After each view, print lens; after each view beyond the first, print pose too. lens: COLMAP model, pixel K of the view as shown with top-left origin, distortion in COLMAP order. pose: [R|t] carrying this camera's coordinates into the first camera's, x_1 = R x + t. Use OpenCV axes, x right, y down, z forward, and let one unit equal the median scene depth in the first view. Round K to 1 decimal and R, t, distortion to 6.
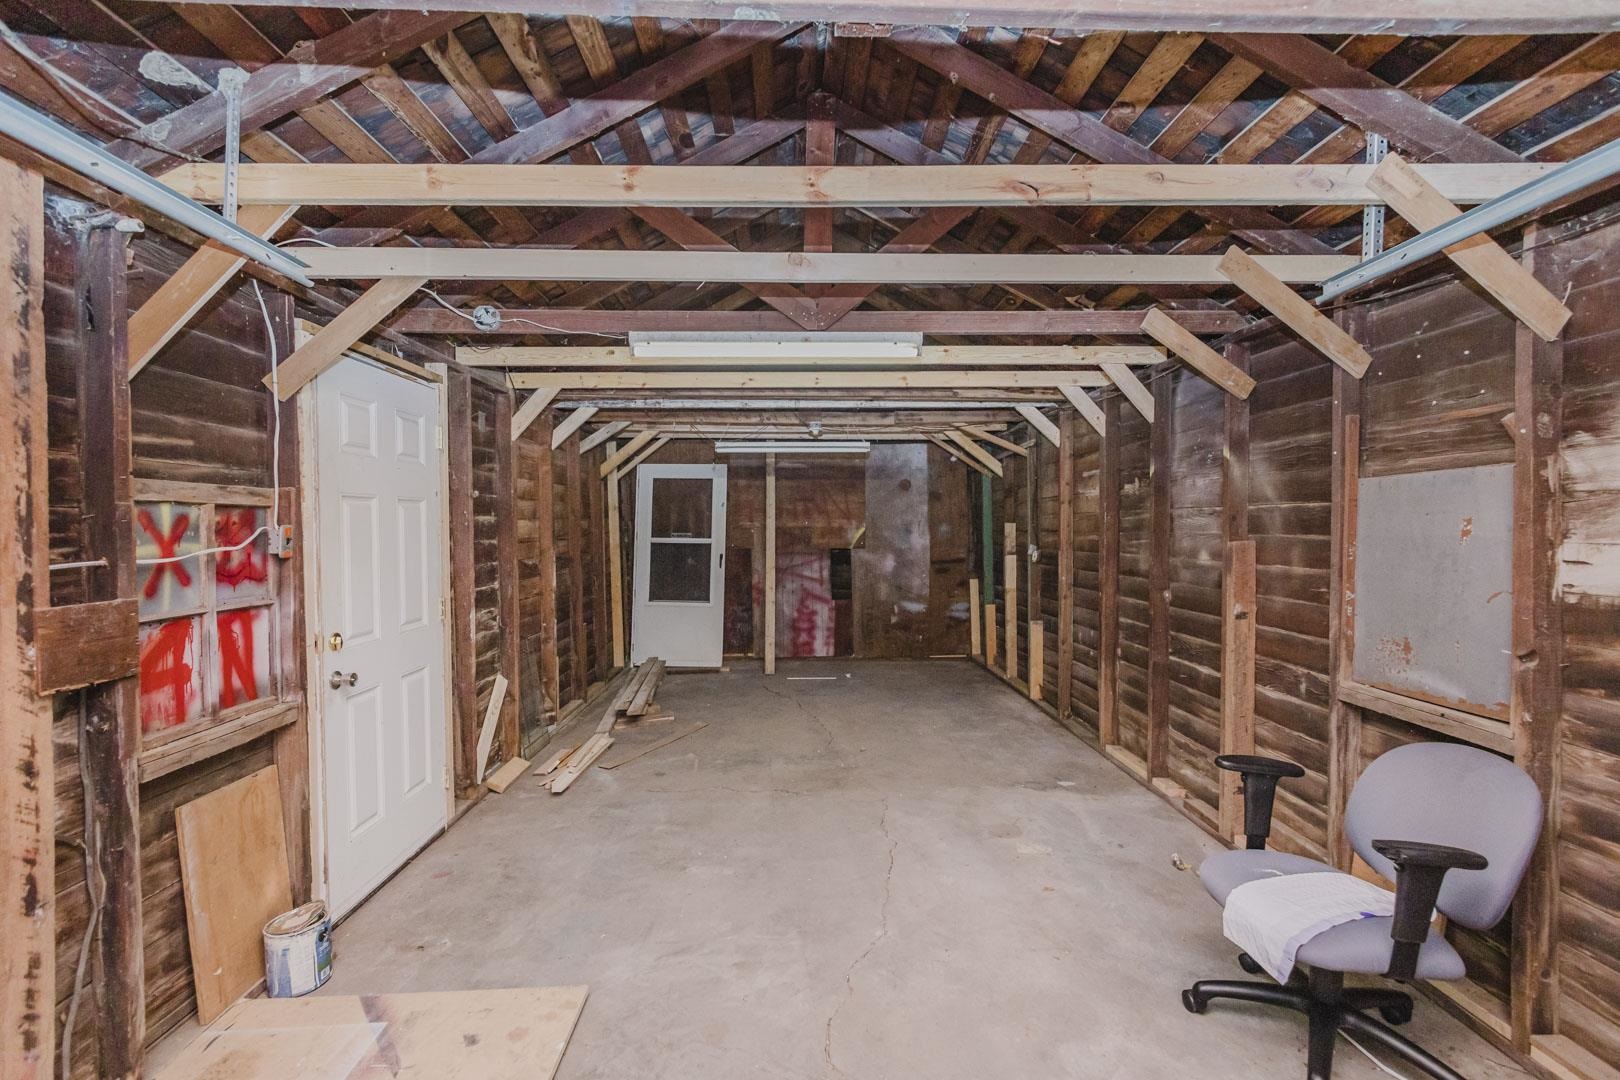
lens RADIAL K [[691.5, 0, 809.3], [0, 691.5, 534.3], [0, 0, 1]] dist [-0.002009, -0.000621]
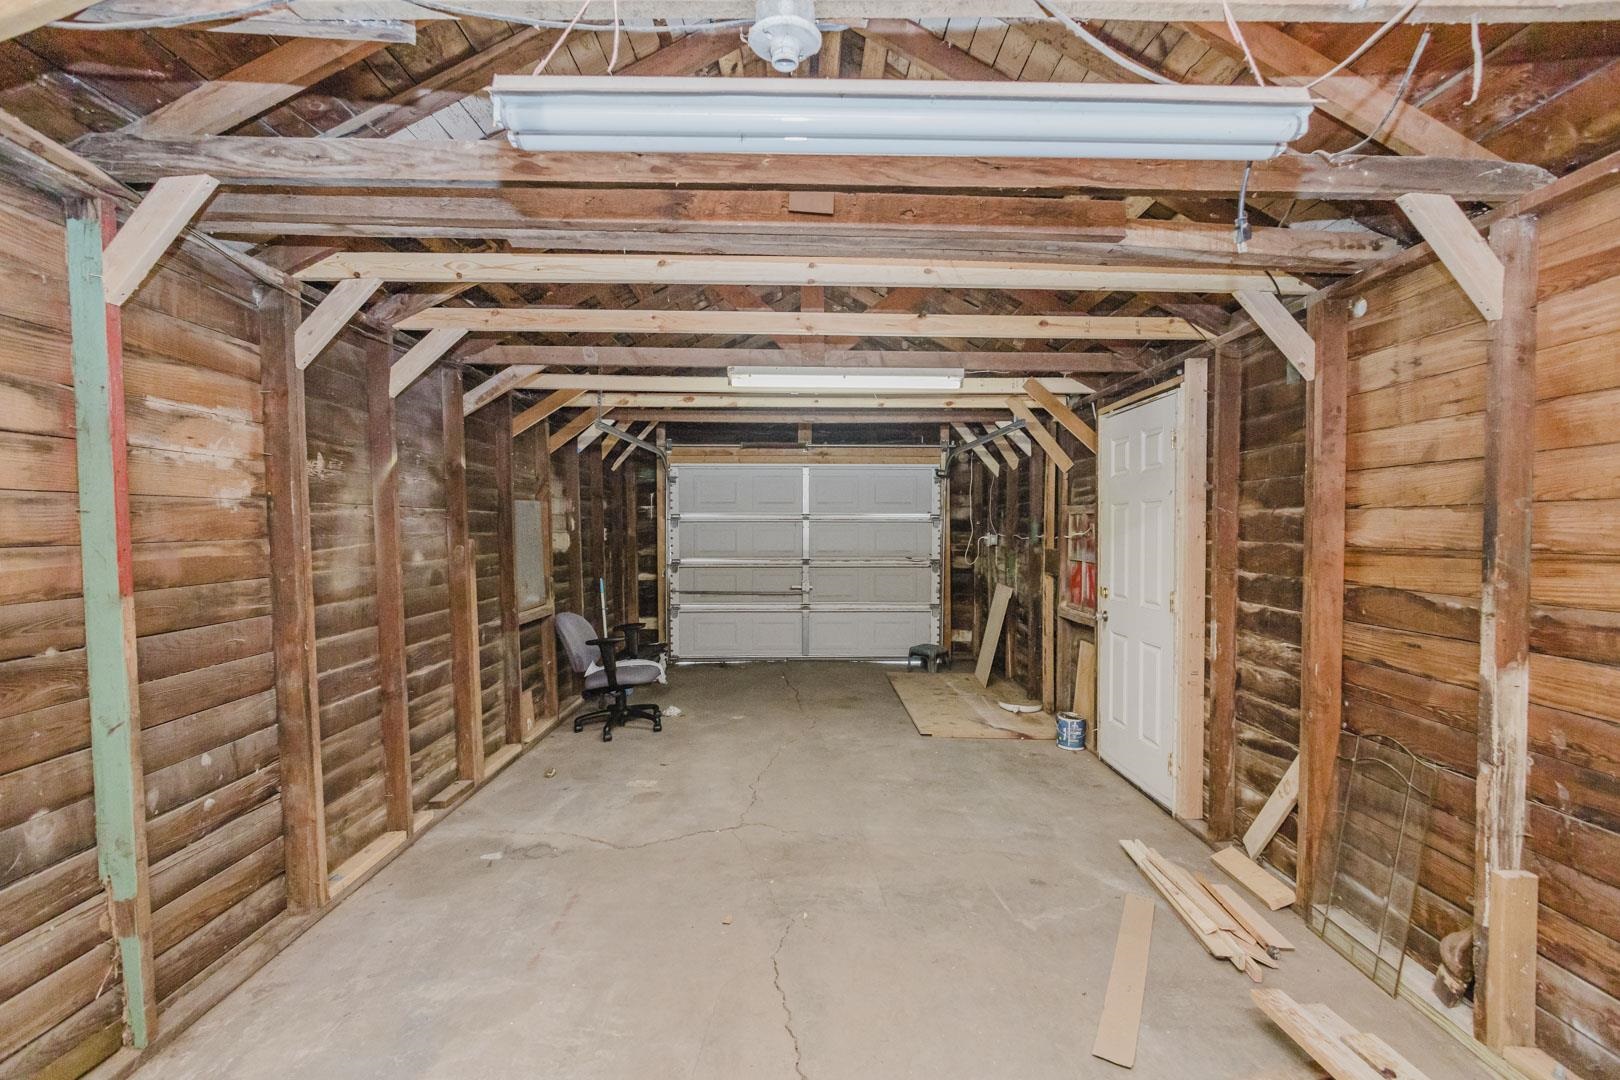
lens RADIAL K [[691.5, 0, 809.3], [0, 691.5, 534.3], [0, 0, 1]] dist [-0.002009, -0.000621]
pose [[-0.999828, 0.004275, 0.018046, -0.001822], [0.004708, 0.999701, 0.023989, -0.021239], [-0.017938, 0.024070, -0.999549, 1.919554]]
